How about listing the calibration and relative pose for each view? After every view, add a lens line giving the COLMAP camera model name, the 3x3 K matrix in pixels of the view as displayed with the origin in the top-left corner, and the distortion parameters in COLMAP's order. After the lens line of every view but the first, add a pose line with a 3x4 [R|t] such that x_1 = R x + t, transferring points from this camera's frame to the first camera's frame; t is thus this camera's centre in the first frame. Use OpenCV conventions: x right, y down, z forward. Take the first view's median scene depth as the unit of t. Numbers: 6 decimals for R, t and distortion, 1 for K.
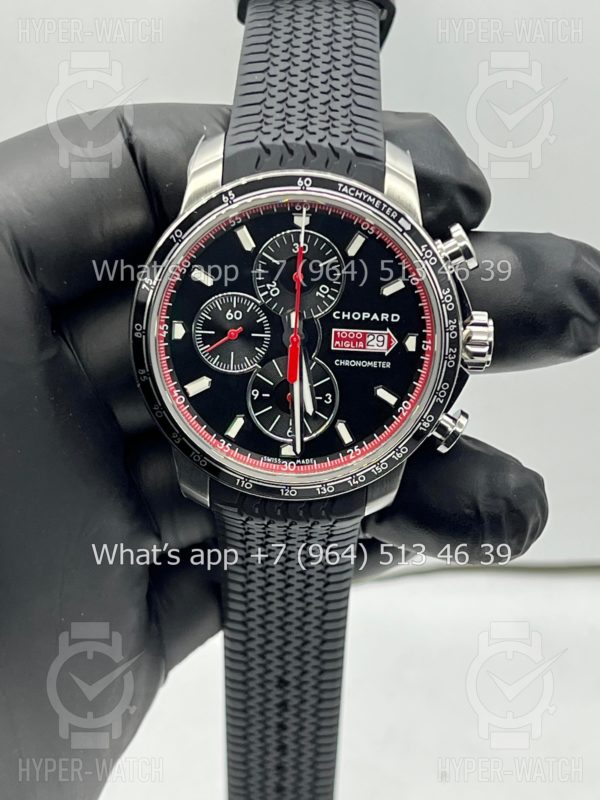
lens RADIAL K [[1923.0, 0, 305.7], [0, 1923.0, 397.5], [0, 0, 1]] dist [0.232006, 0.000000]
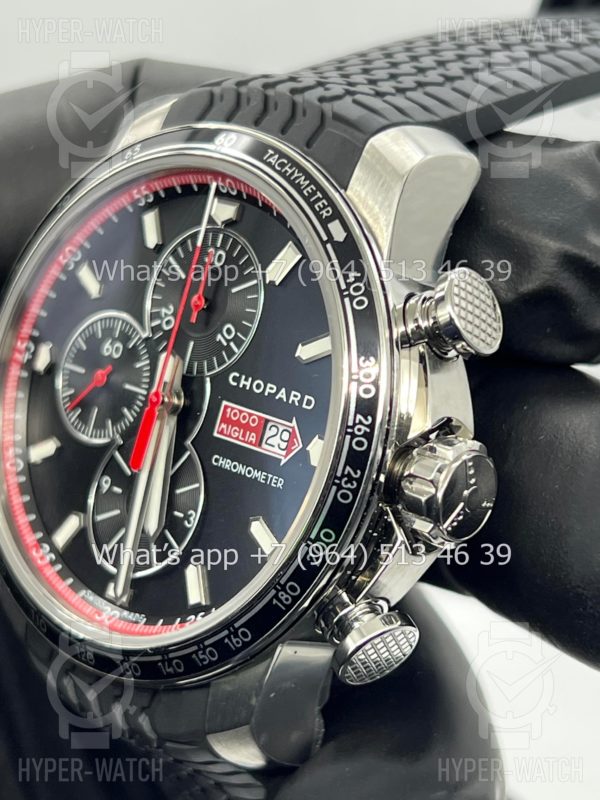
lens RADIAL K [[1923.0, 0, 297.2], [0, 1923.0, 394.0], [0, 0, 1]] dist [0.232006, 0.000000]
pose [[0.739562, 0.181430, -0.648176, 0.404982], [-0.336602, 0.933614, -0.122733, 0.025836], [0.582878, 0.308946, 0.751535, 0.578590]]
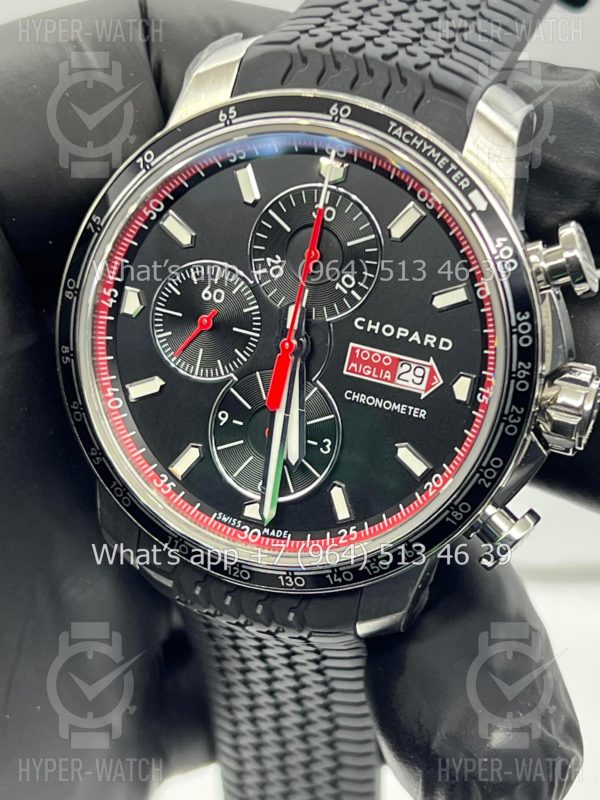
lens RADIAL K [[1923.0, 0, 296.8], [0, 1923.0, 403.6], [0, 0, 1]] dist [0.232006, 0.000000]
pose [[0.947760, 0.197516, -0.250477, 0.165707], [-0.210831, 0.977144, -0.027213, 0.006350], [0.239377, 0.078600, 0.967740, 0.361088]]
